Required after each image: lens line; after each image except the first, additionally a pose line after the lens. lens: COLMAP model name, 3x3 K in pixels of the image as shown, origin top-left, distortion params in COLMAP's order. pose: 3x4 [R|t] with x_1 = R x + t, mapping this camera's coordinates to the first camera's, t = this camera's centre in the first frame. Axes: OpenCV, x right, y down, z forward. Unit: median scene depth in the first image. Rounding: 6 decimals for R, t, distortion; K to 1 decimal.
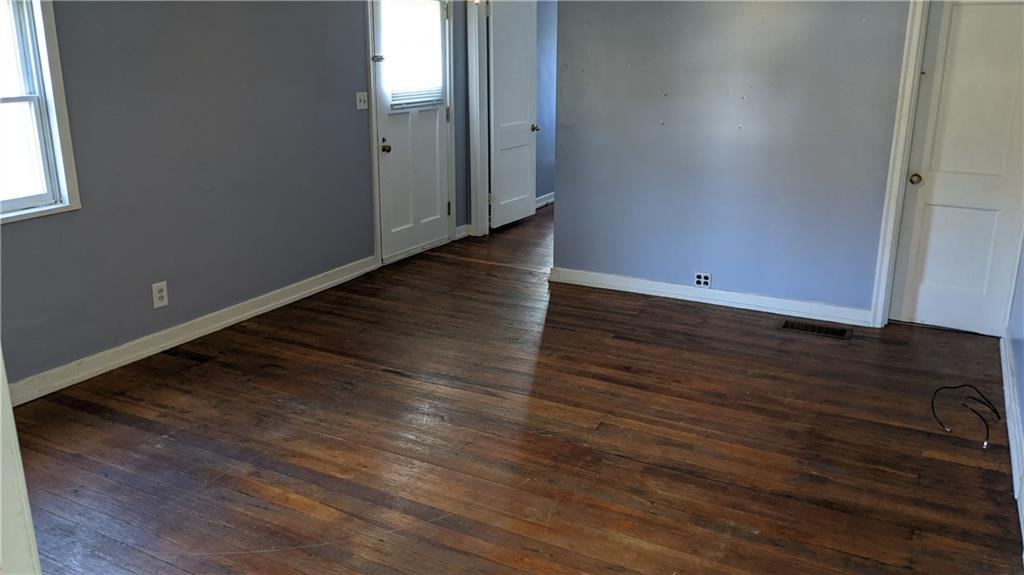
lens RADIAL K [[817.3, 0, 513.6], [0, 817.3, 284.4], [0, 0, 1]] dist [0.012456, 0.002133]
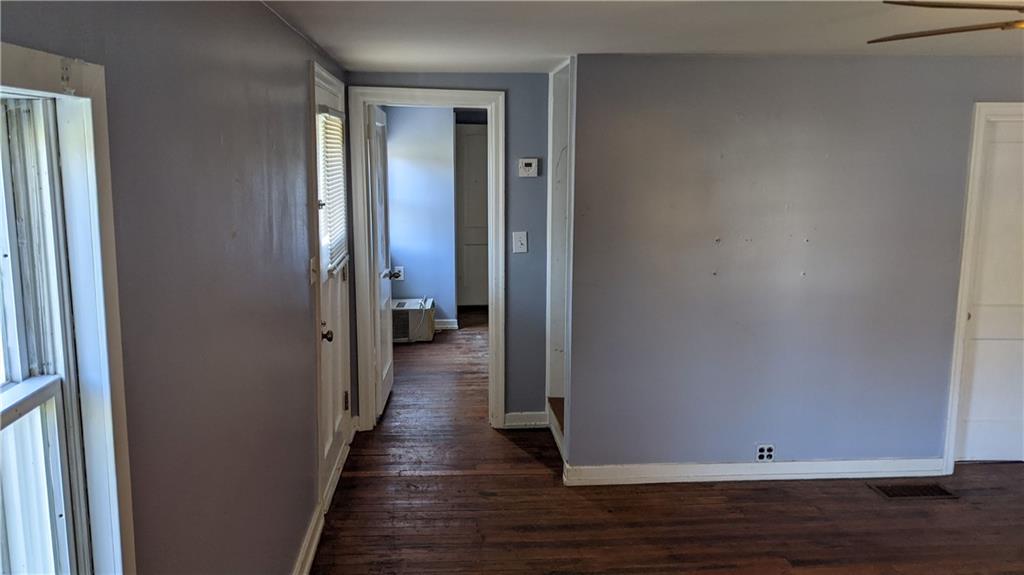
lens RADIAL K [[817.3, 0, 510.9], [0, 817.3, 288.2], [0, 0, 1]] dist [0.012456, 0.002133]
pose [[0.841107, -0.088301, 0.533612, -0.432951], [0.147394, 0.986664, -0.069060, -0.157026], [-0.520397, 0.136738, 0.842905, 0.417083]]
